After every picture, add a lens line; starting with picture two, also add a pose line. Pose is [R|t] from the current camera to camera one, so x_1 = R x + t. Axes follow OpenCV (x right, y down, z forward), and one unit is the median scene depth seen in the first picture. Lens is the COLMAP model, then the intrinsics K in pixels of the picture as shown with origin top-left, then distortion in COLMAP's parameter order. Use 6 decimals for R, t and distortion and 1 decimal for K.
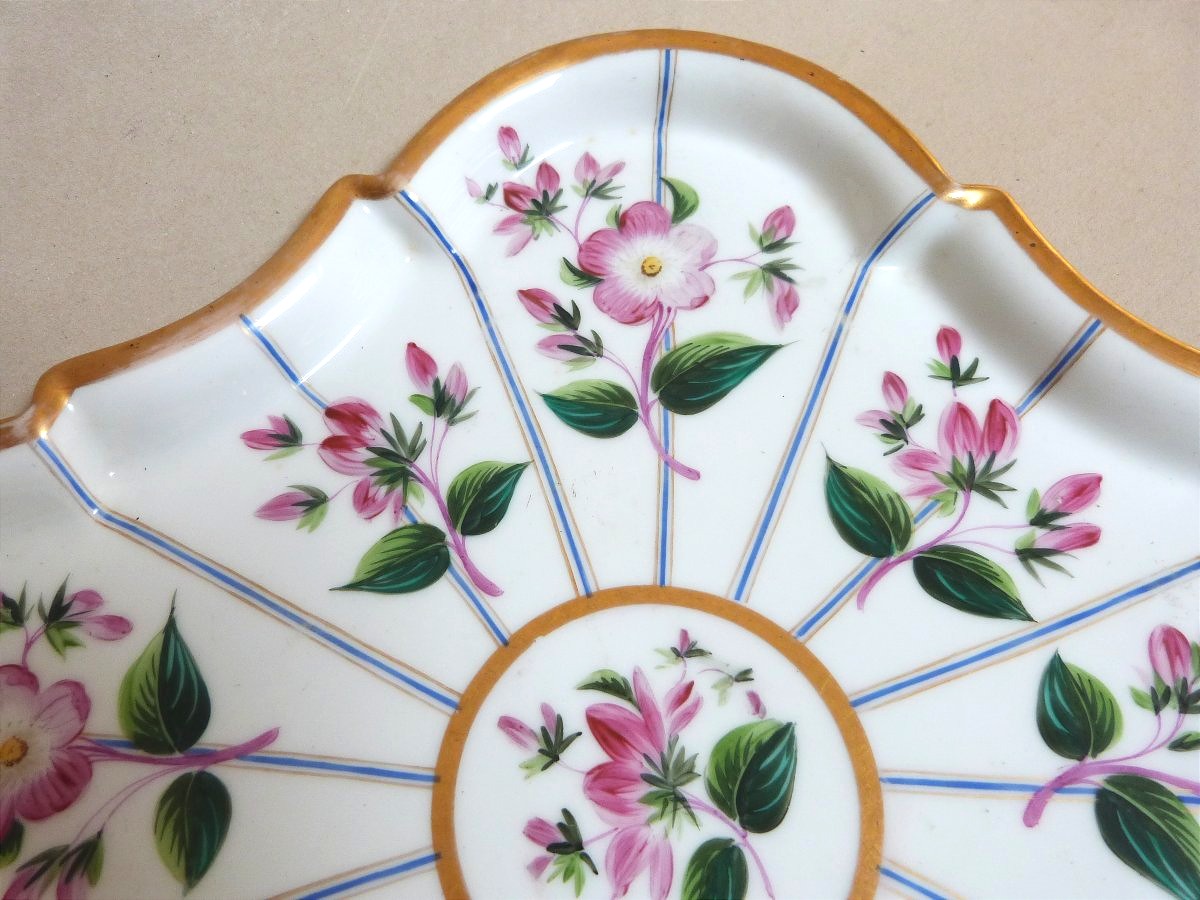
lens RADIAL K [[885.9, 0, 604.9], [0, 885.9, 458.9], [0, 0, 1]] dist [-0.029809, 0.003031]
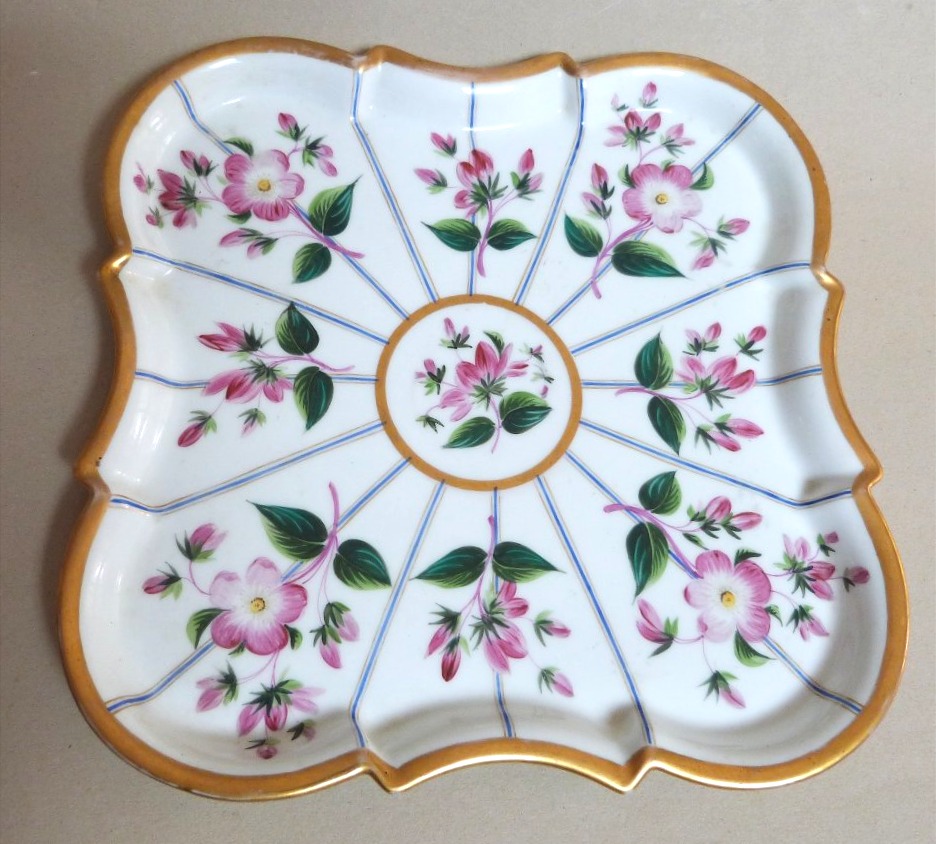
lens RADIAL K [[888.0, 0, 468.0], [0, 888.0, 422.0], [0, 0, 1]] dist [-0.019672, -0.002364]
pose [[0.756093, 0.648286, -0.089717, 0.241015], [-0.633786, 0.759478, 0.146656, 0.125931], [0.163213, -0.054024, 0.985111, -0.974195]]
